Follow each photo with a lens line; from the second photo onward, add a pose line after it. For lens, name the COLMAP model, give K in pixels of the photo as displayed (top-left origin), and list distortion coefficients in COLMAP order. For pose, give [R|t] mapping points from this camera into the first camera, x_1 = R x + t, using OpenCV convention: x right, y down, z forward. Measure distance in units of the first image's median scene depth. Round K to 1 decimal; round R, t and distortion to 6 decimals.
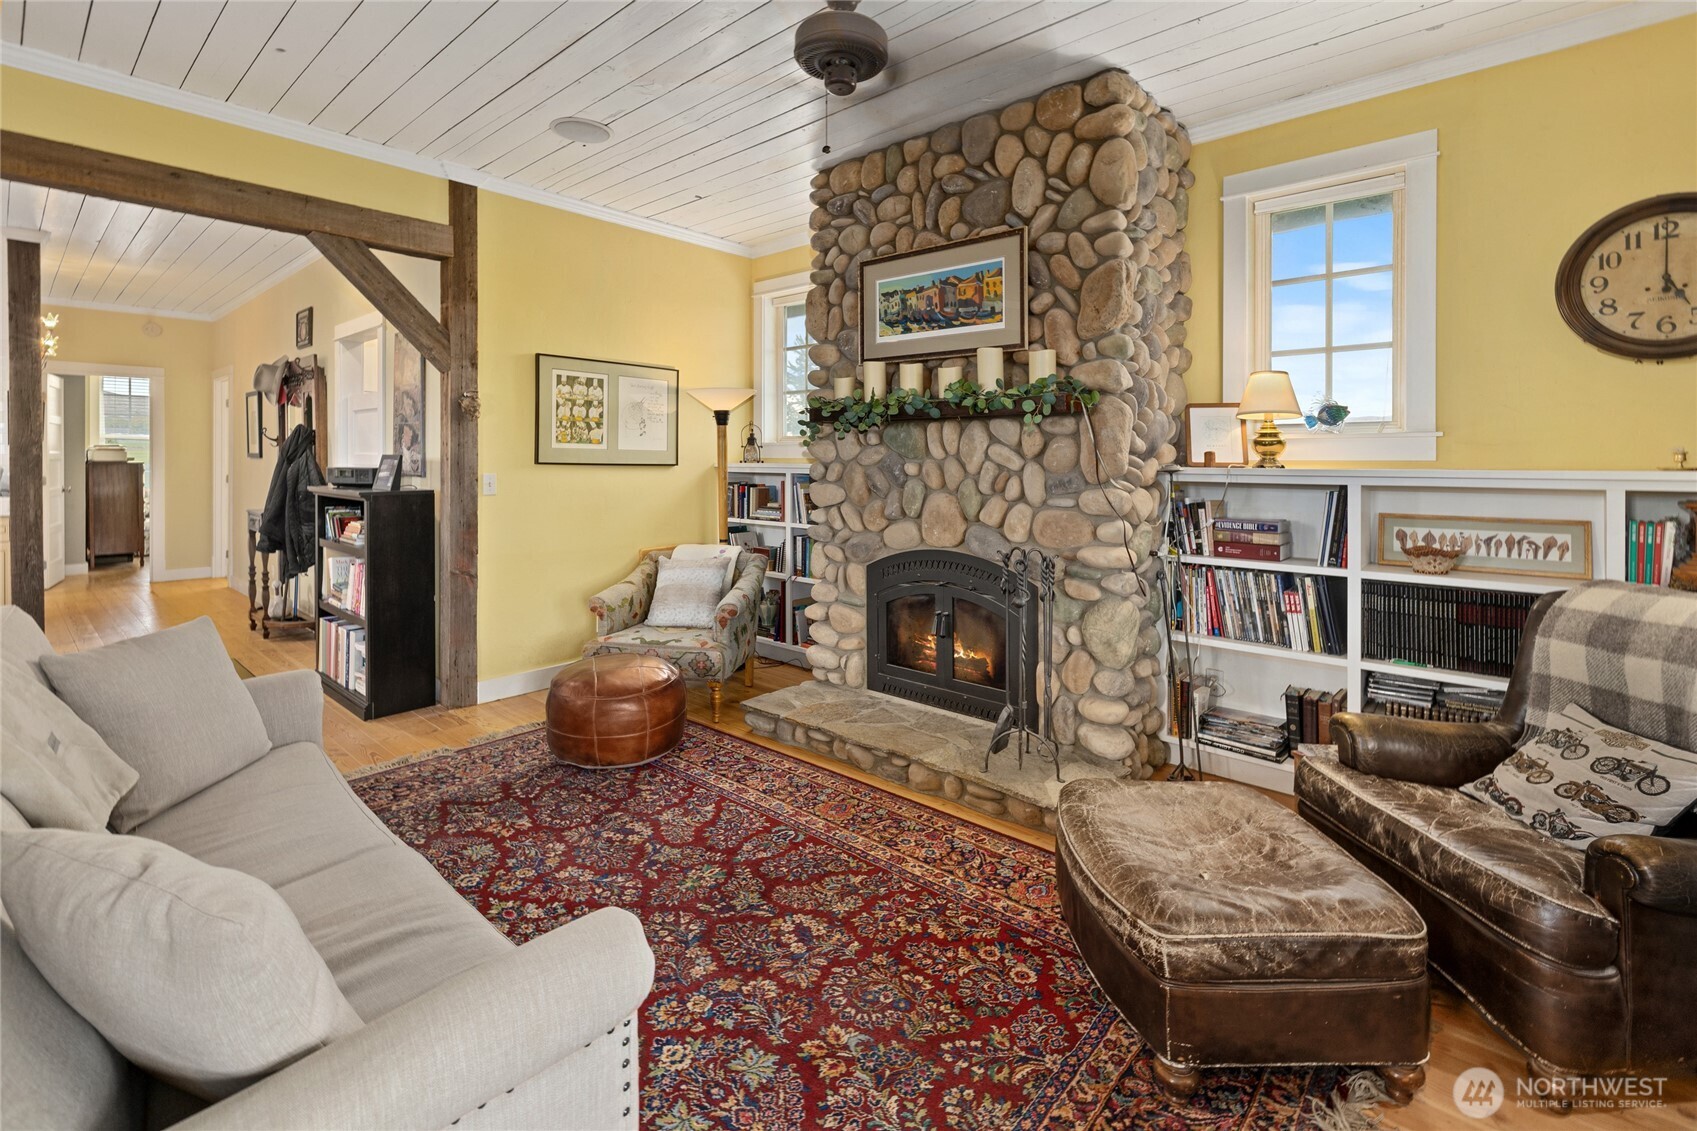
lens RADIAL K [[769.9, 0, 851.4], [0, 769.9, 468.3], [0, 0, 1]] dist [0.001840, -0.000099]
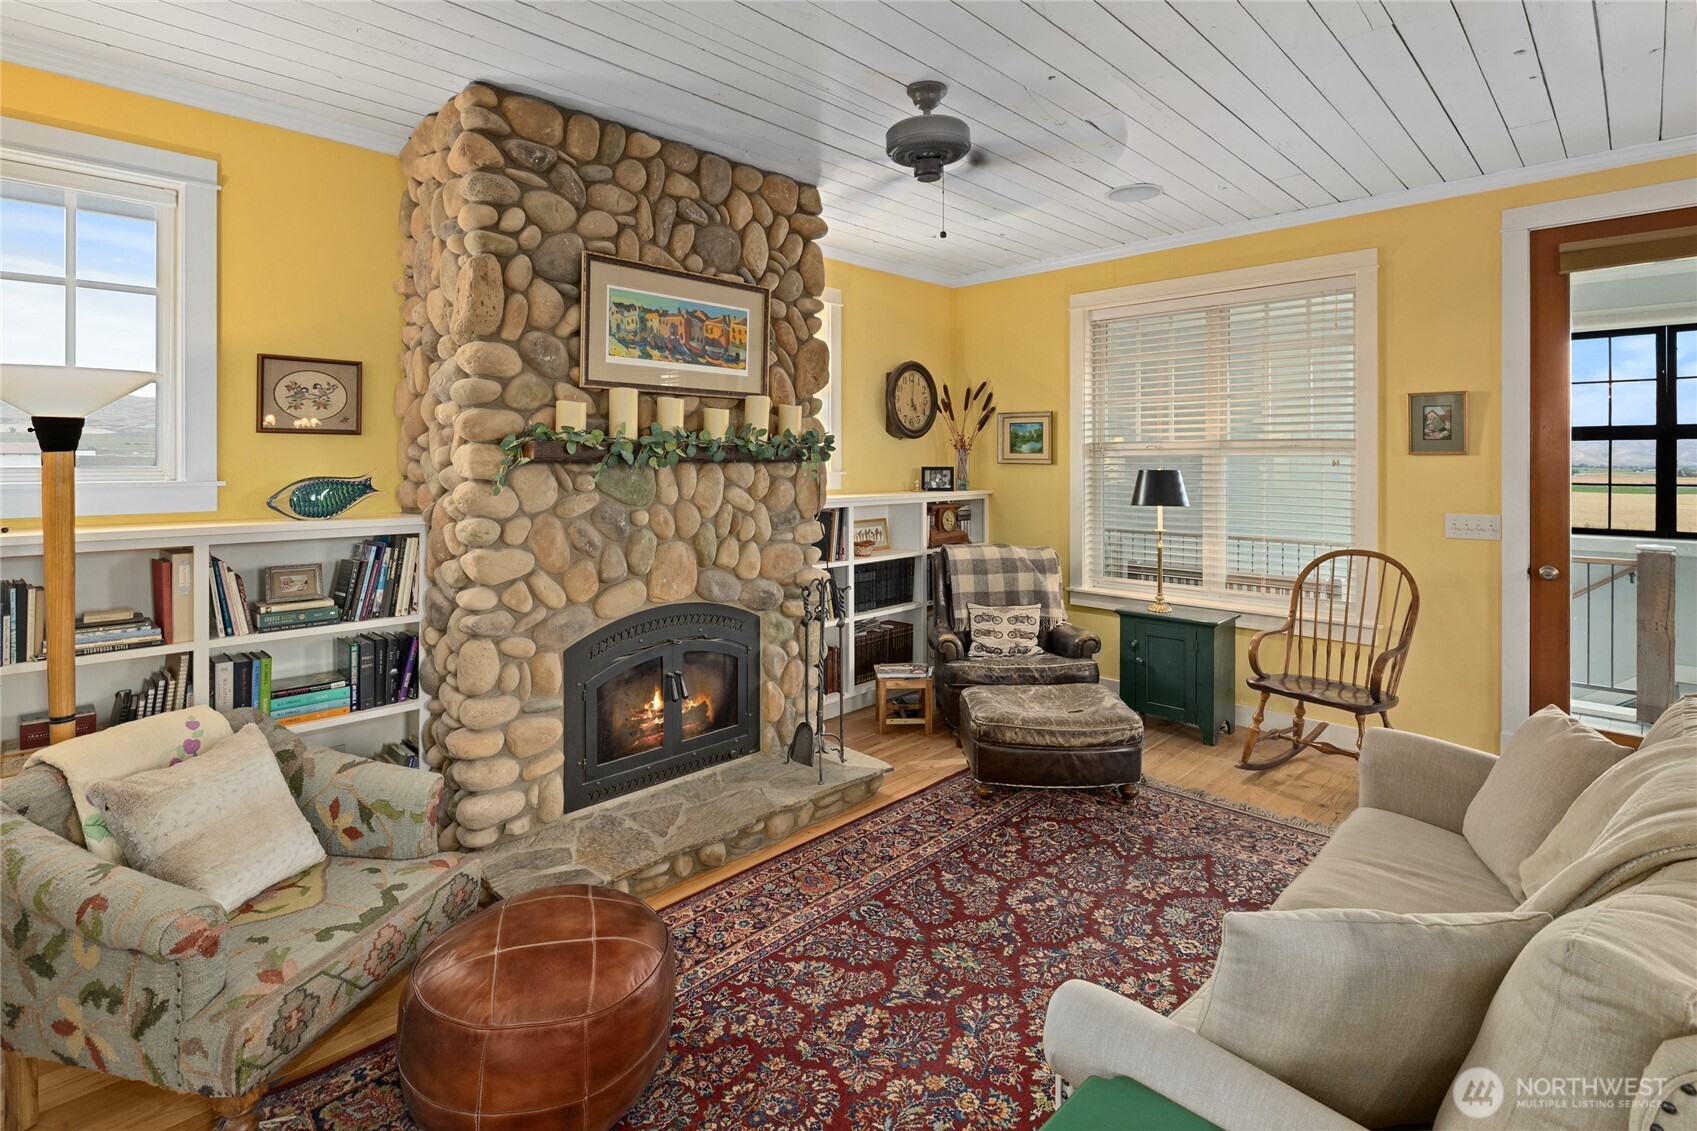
lens RADIAL K [[862.9, 0, 820.5], [0, 862.9, 457.2], [0, 0, 1]] dist [-0.004997, -0.000541]
pose [[0.040035, -0.005590, 0.999183, -0.889977], [0.011914, 0.999916, 0.005117, -0.070494], [-0.999127, 0.011699, 0.040098, 0.783343]]
